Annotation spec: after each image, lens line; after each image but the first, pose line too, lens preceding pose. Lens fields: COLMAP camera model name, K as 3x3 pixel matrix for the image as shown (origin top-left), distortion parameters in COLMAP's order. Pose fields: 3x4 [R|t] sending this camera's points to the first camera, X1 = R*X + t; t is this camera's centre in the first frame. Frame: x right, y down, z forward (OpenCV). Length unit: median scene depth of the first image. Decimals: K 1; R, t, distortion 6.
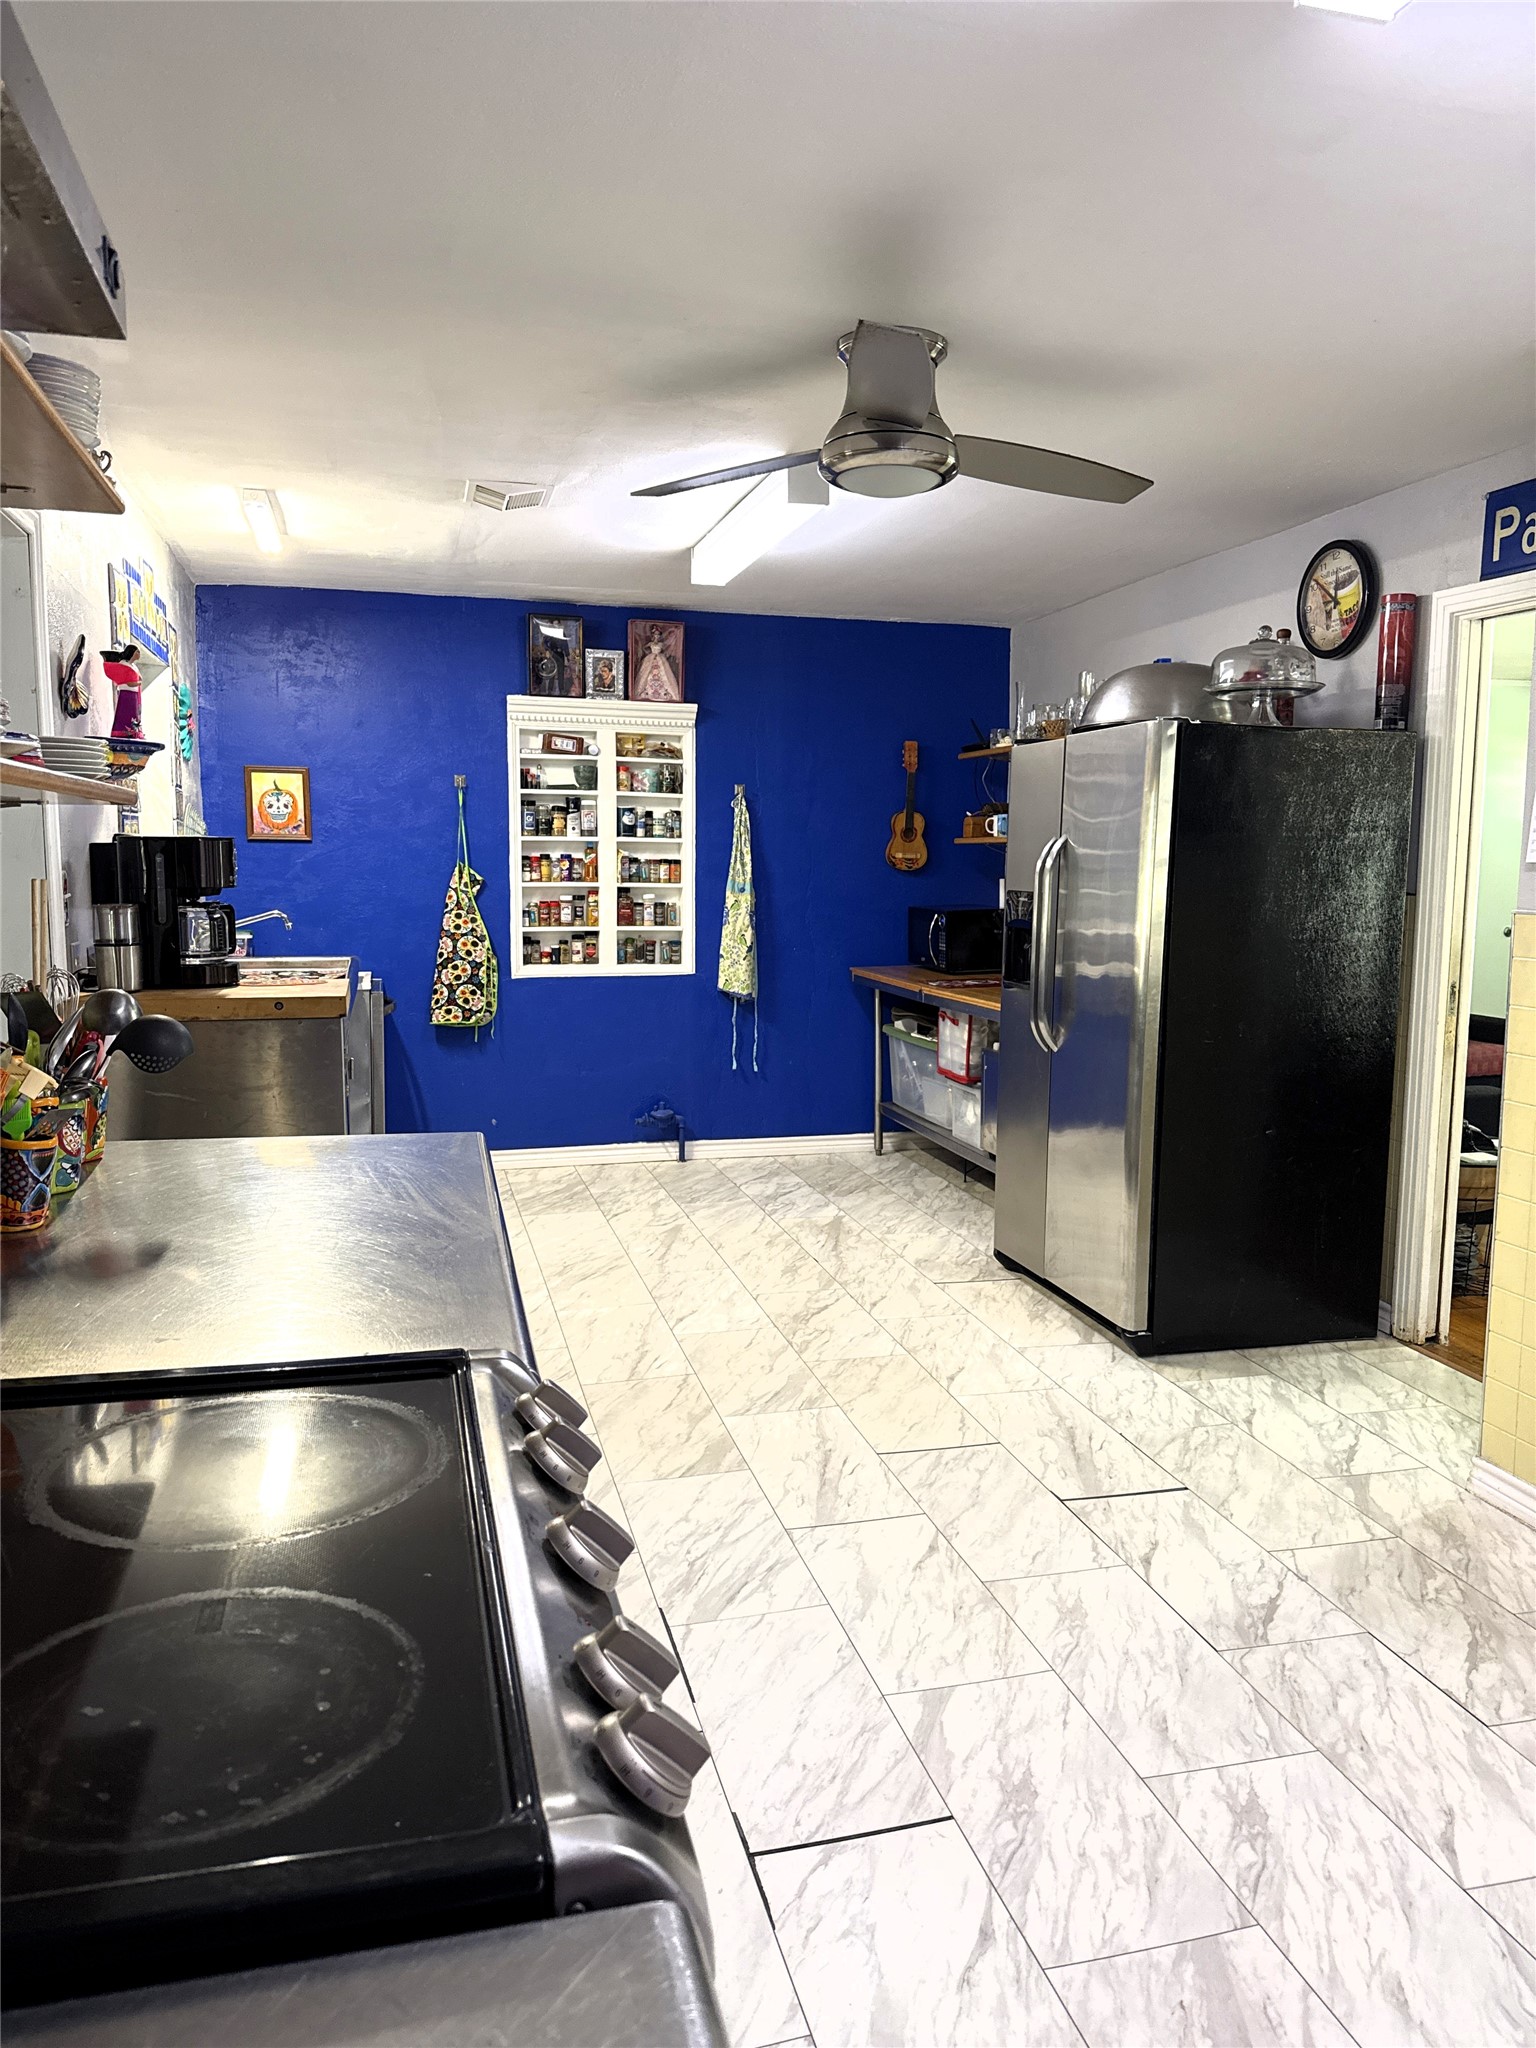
lens RADIAL K [[1414.3, 0, 760.9], [0, 1414.3, 1024.4], [0, 0, 1]] dist [-0.035155, -0.006880]
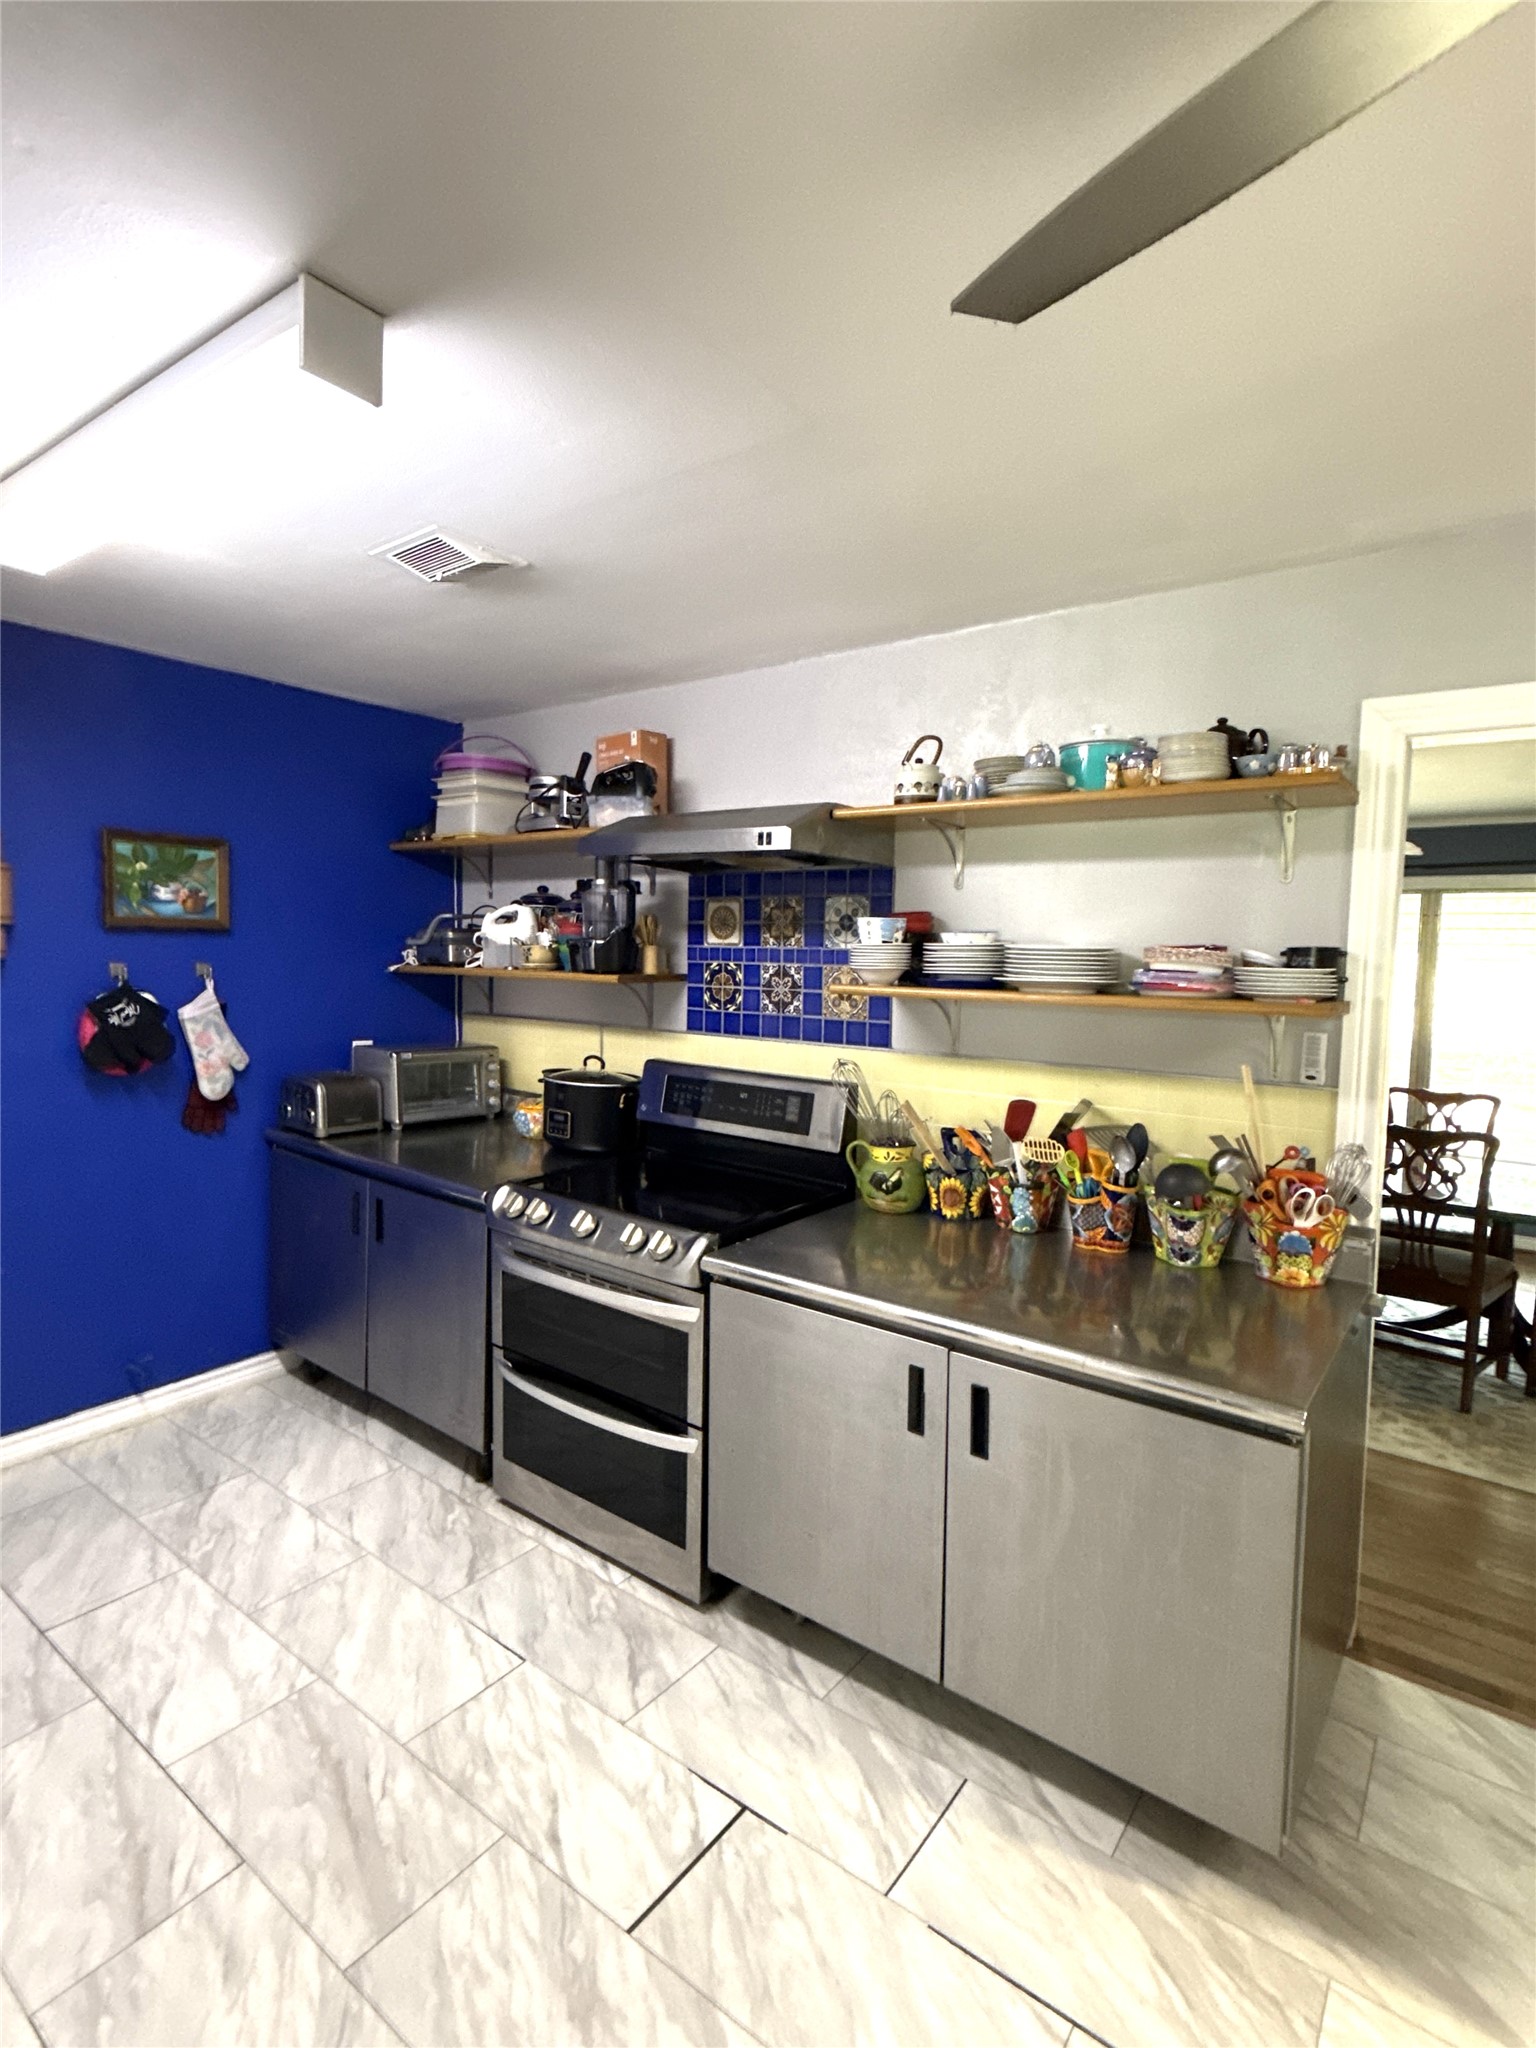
lens RADIAL K [[1006.4, 0, 763.7], [0, 1006.4, 1021.4], [0, 0, 1]] dist [-0.002847, 0.000833]
pose [[-0.778784, 0.025992, -0.626753, 0.416514], [-0.097002, 0.982133, 0.161262, -0.214080], [0.619747, 0.186385, -0.762348, 1.204410]]
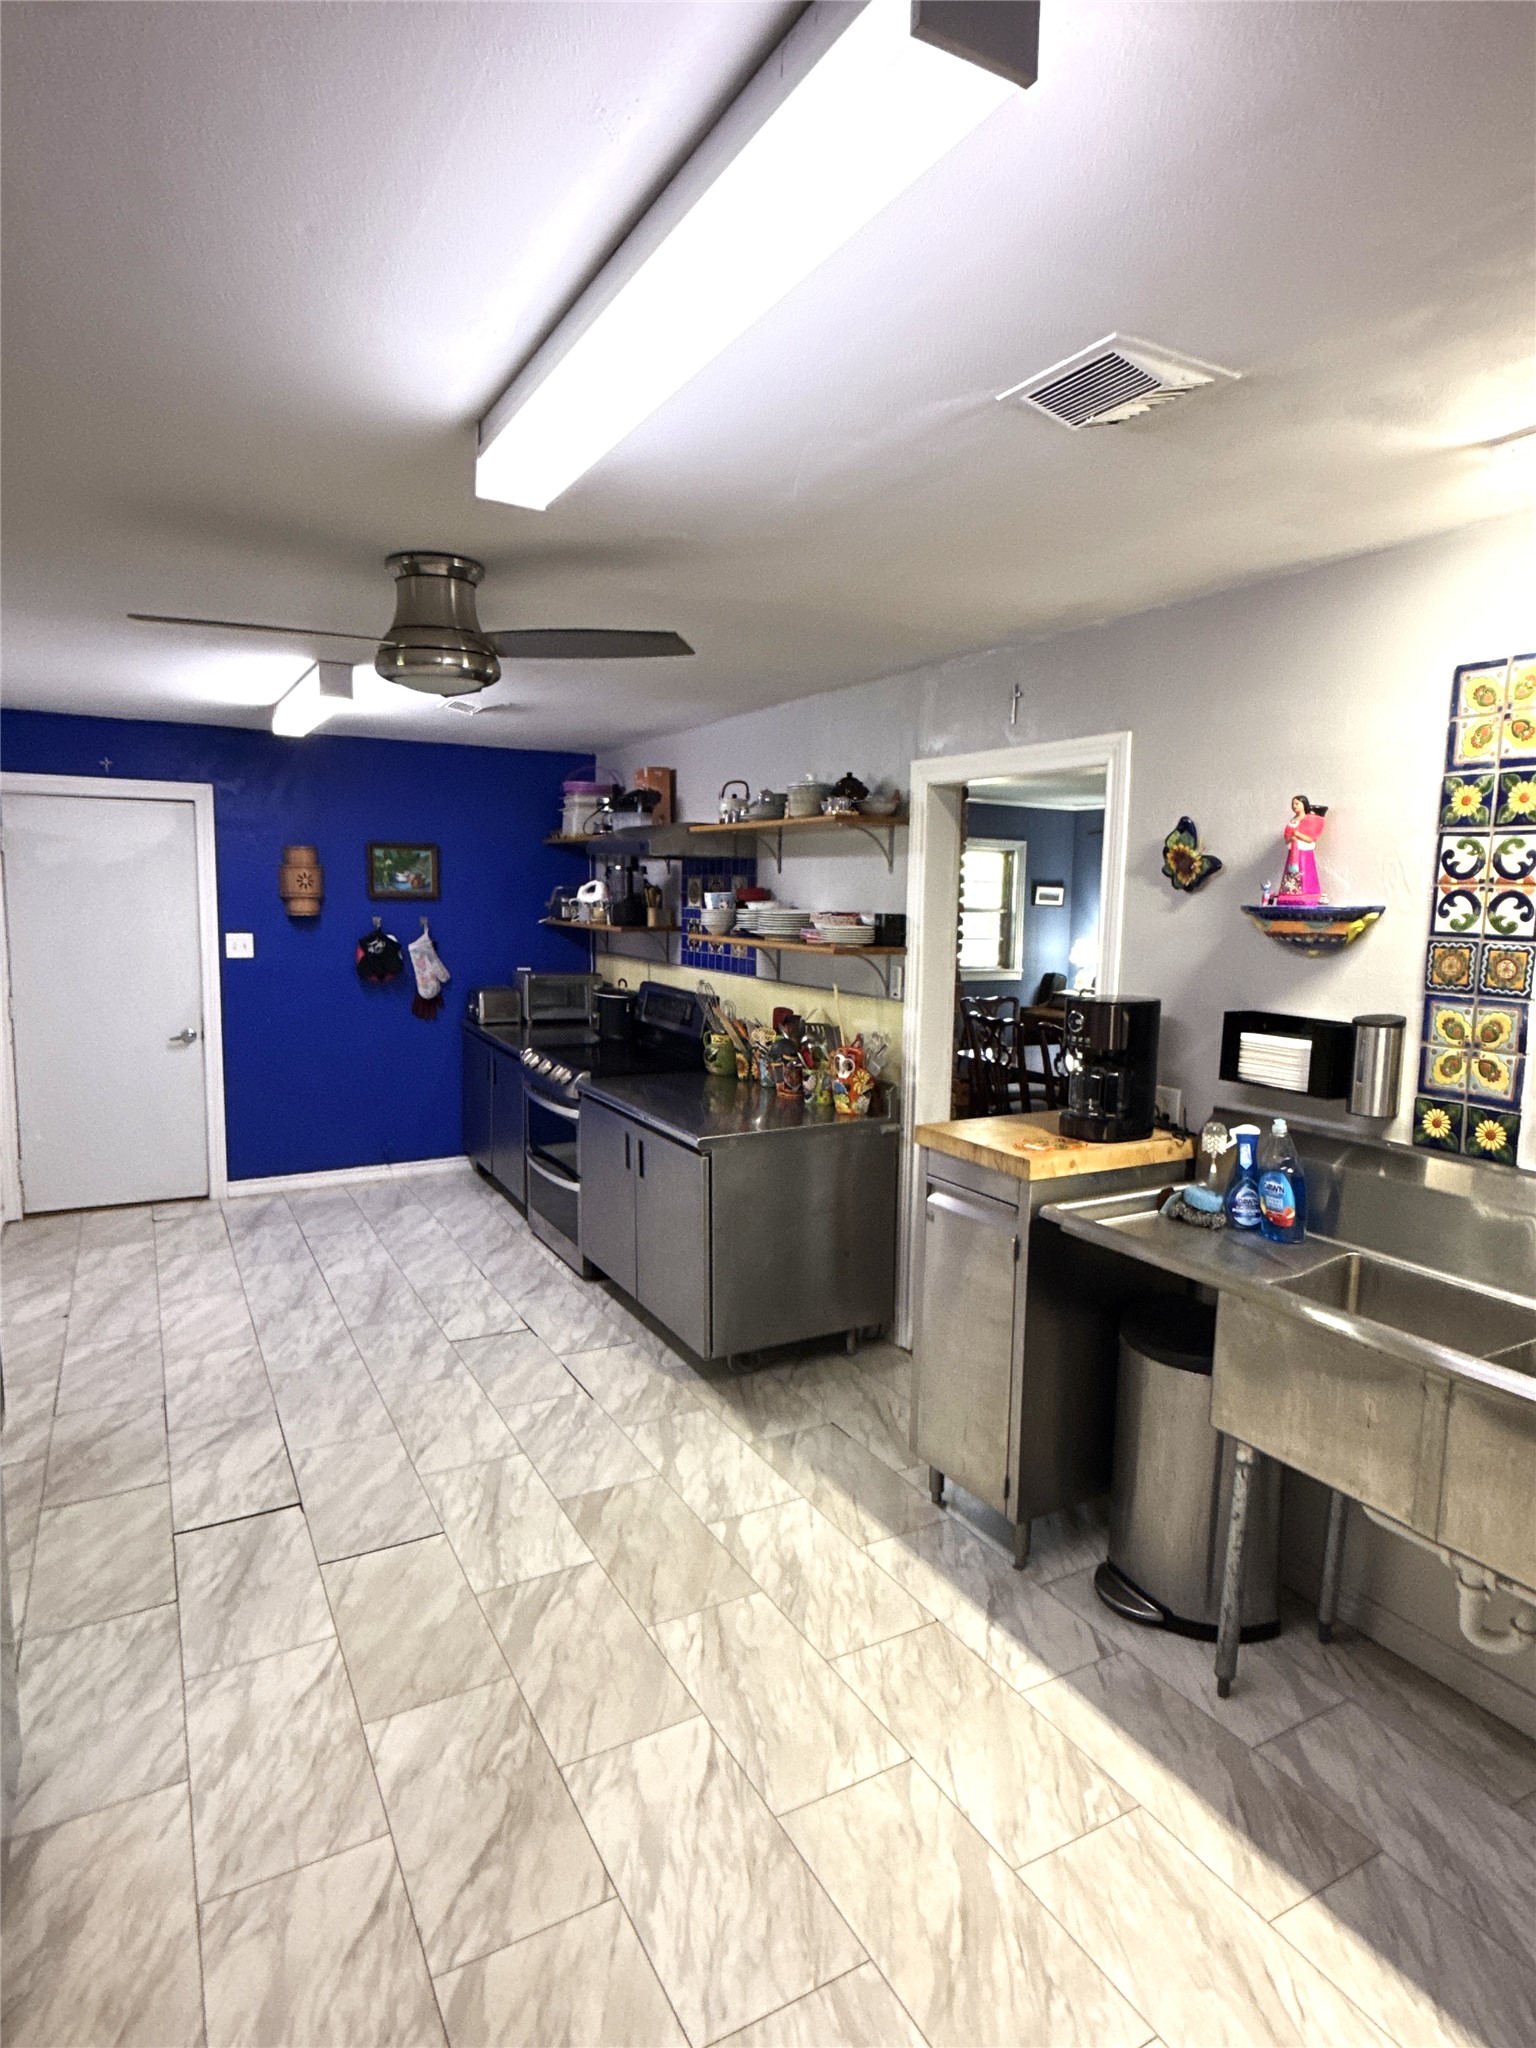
lens RADIAL K [[1138.7, 0, 767.3], [0, 1138.7, 1025.1], [0, 0, 1]] dist [-0.003439, -0.000056]
pose [[-0.967671, 0.011247, -0.251965, 0.073637], [-0.049040, 0.971549, 0.231705, -0.391538], [0.247403, 0.236570, -0.939588, 2.315696]]
